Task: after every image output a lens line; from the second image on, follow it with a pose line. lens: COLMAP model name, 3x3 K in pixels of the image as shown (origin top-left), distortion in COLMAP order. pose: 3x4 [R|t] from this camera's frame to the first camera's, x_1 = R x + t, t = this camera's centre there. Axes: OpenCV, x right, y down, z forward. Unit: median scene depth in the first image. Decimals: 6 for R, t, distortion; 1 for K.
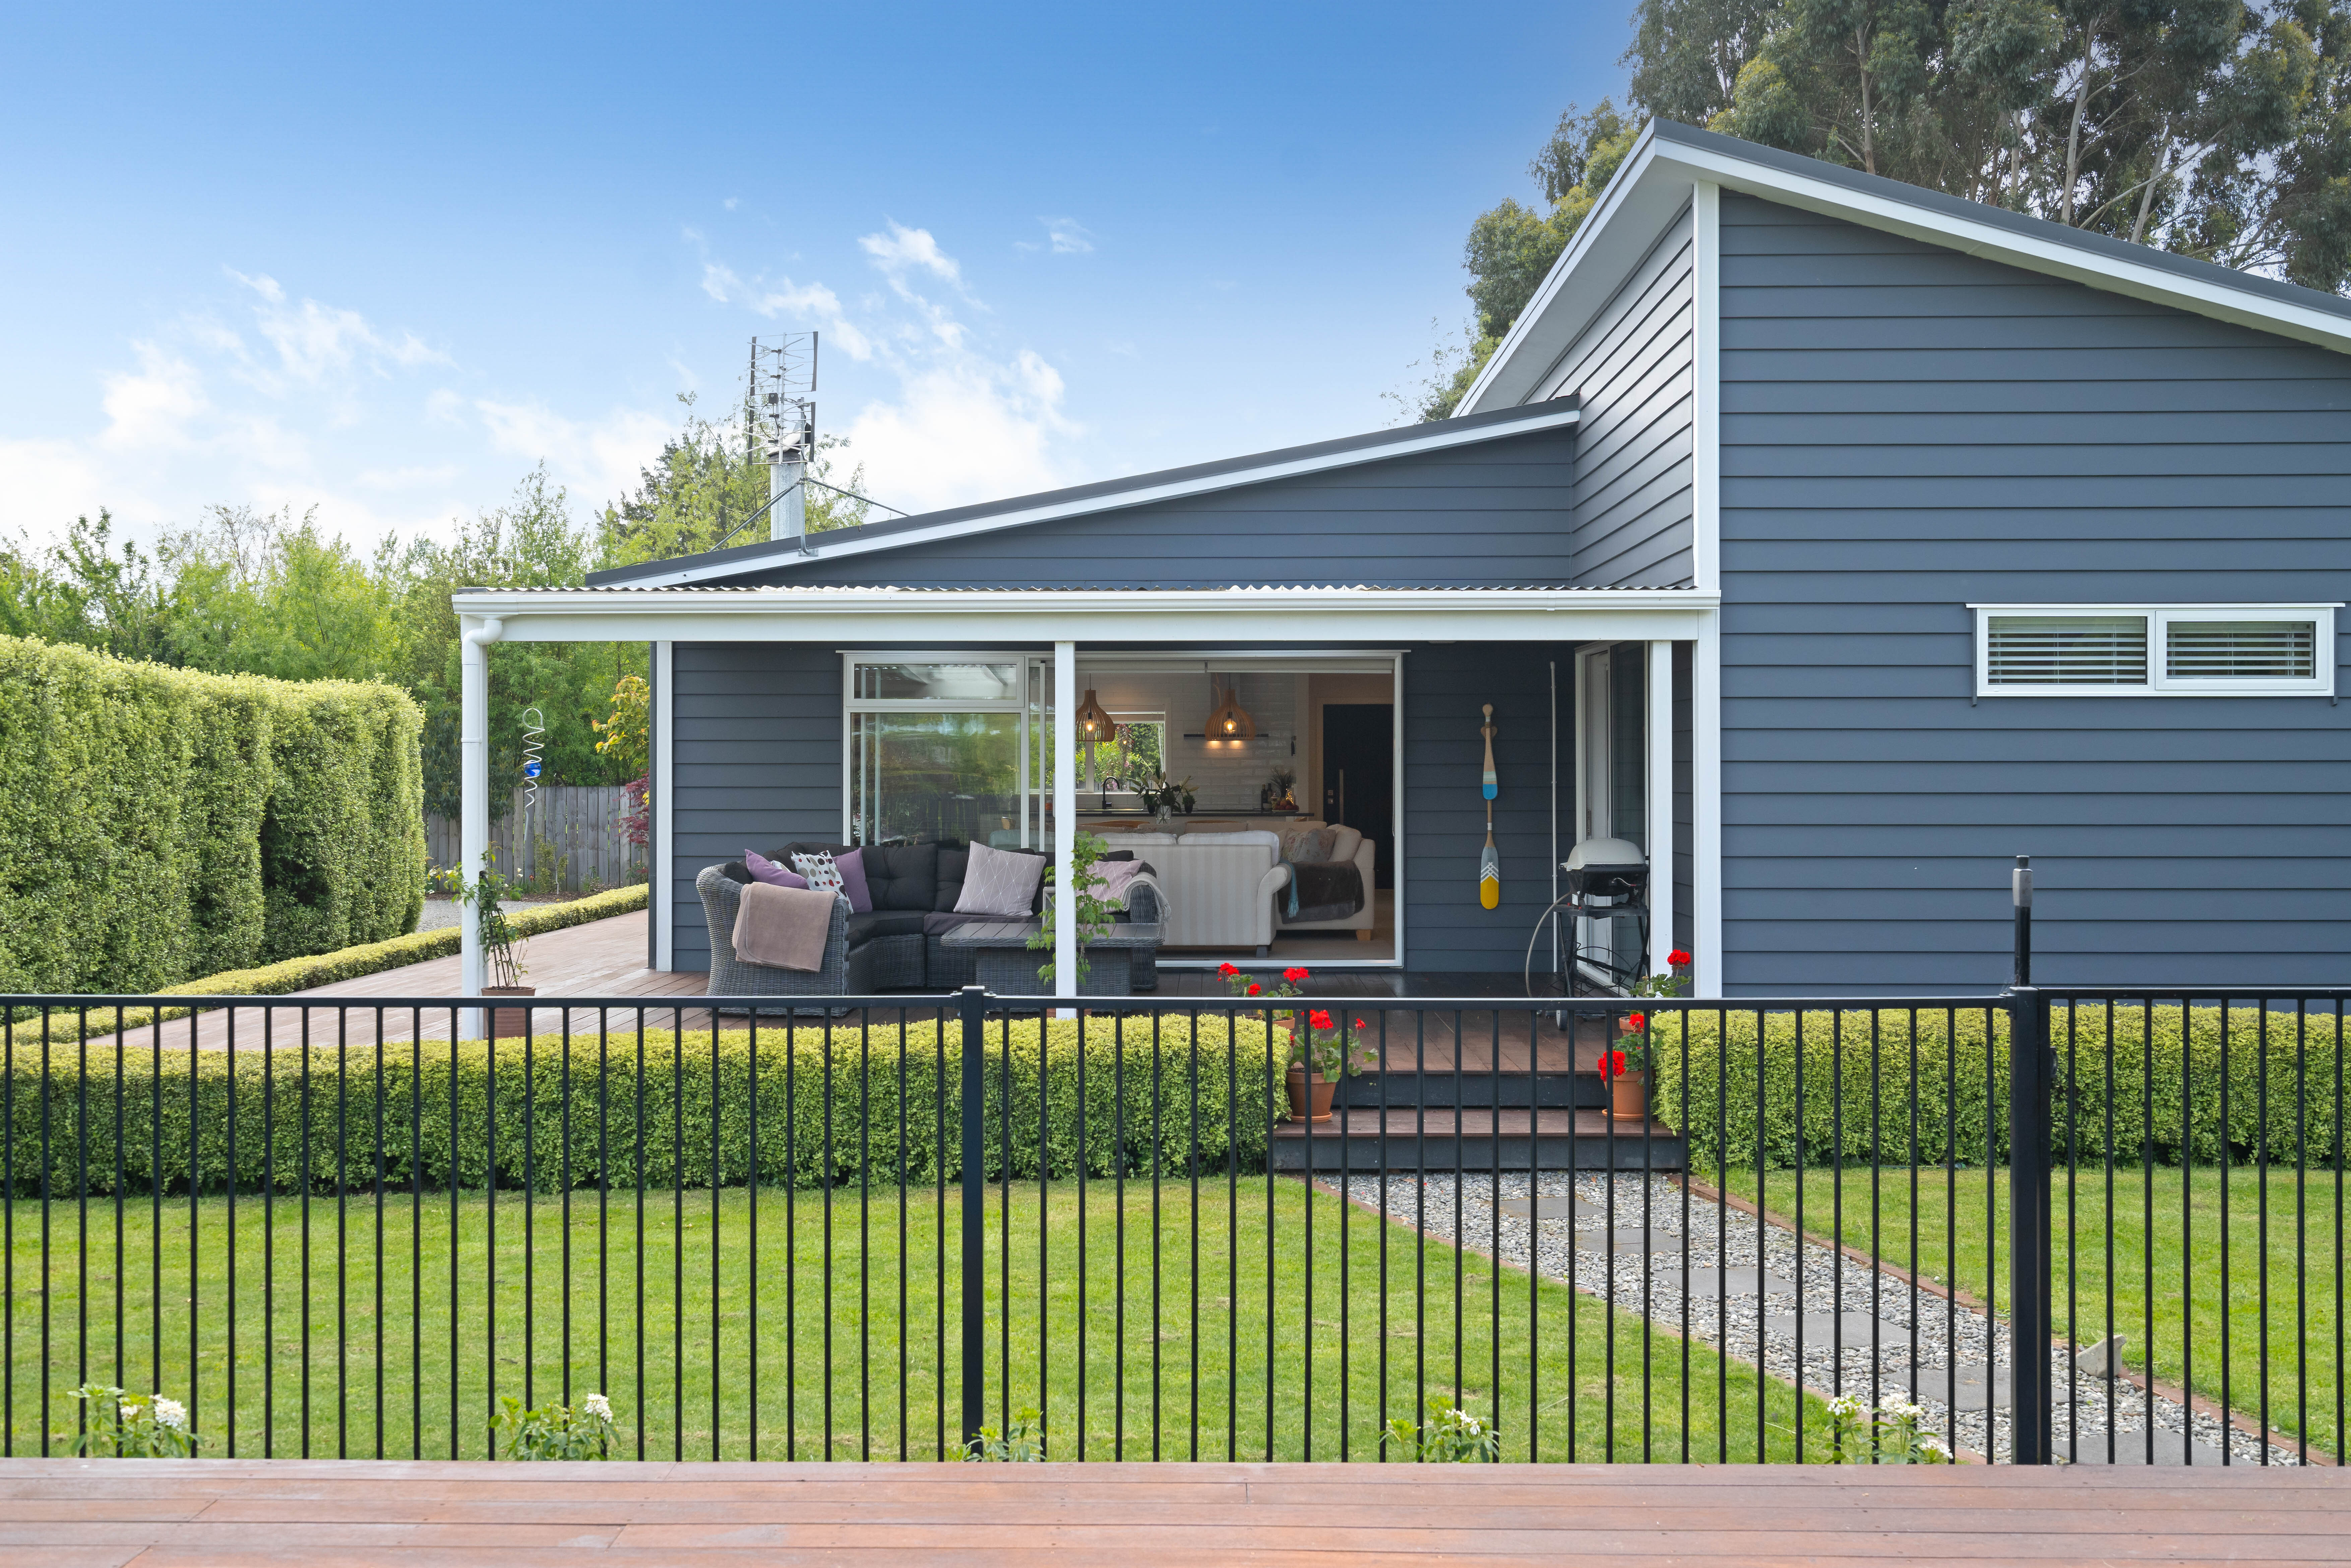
lens RADIAL K [[2424.4, 0, 1175.5], [0, 2424.4, 784.0], [0, 0, 1]] dist [-0.001810, 0.006582]
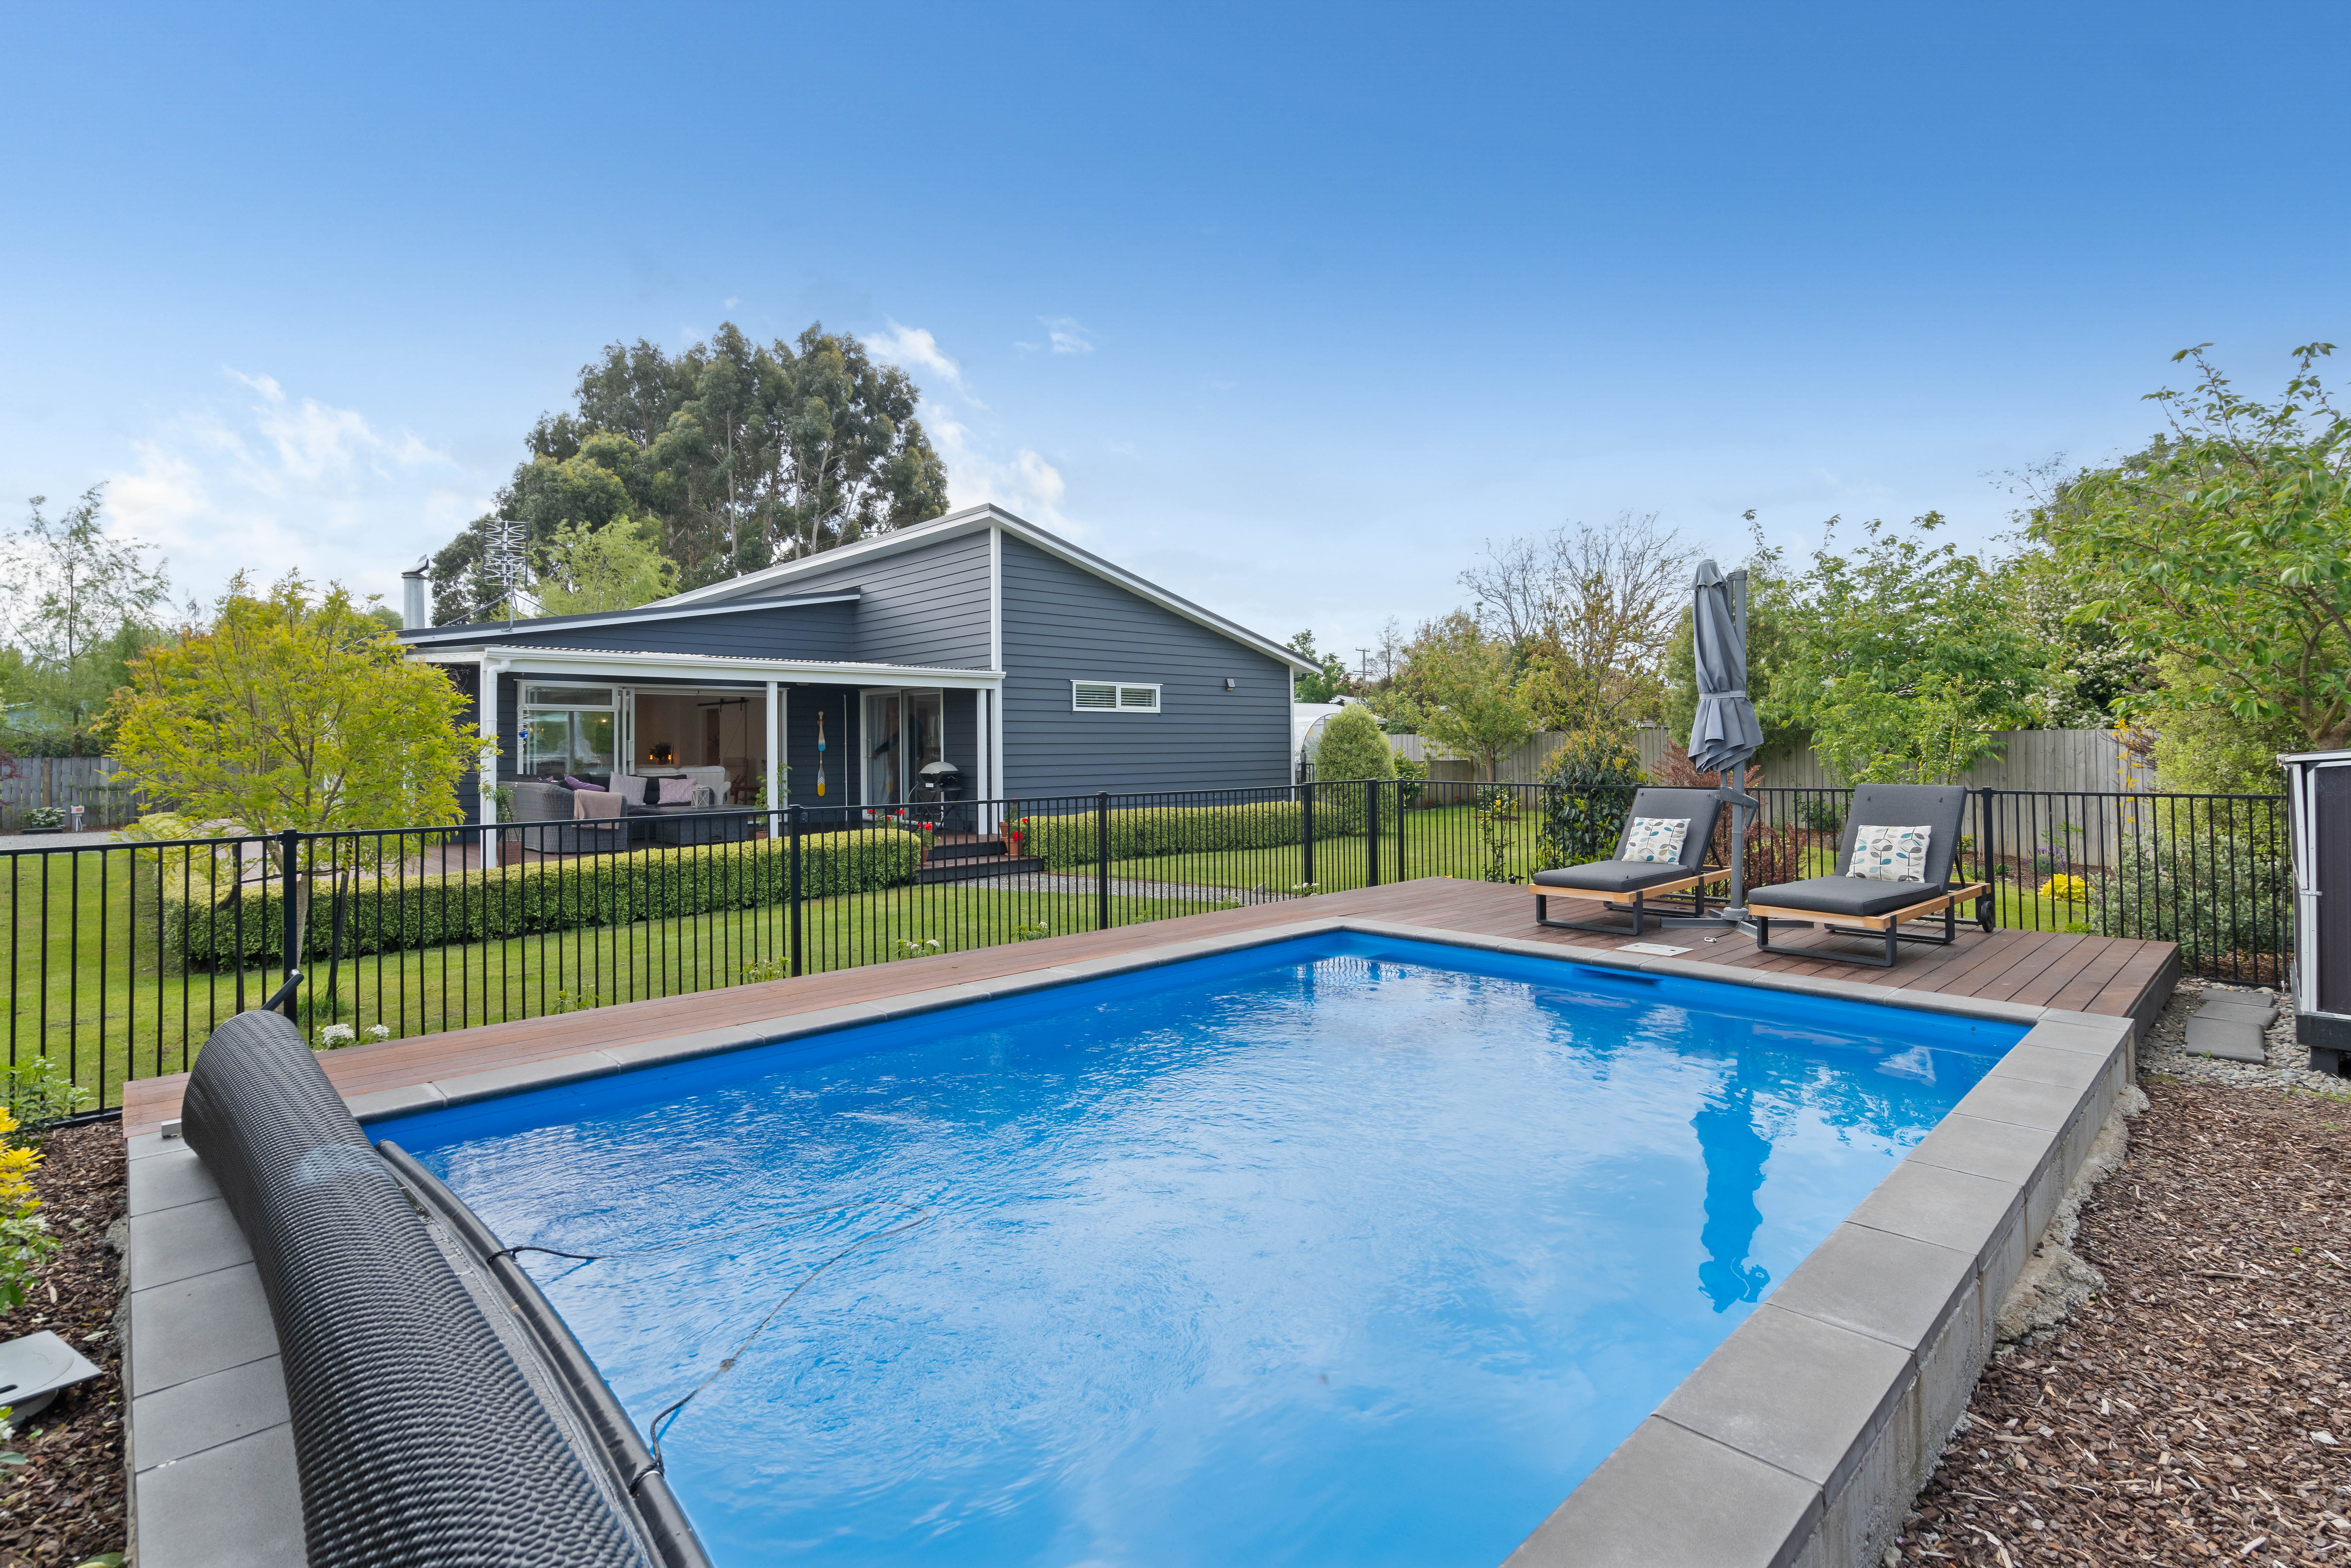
lens RADIAL K [[1099.9, 0, 1161.8], [0, 1099.9, 748.8], [0, 0, 1]] dist [0.000242, 0.000415]
pose [[0.717841, -0.007136, 0.696171, -0.579362], [0.004267, 0.999974, 0.005850, 0.003717], [-0.696194, -0.001229, 0.717852, -0.062347]]
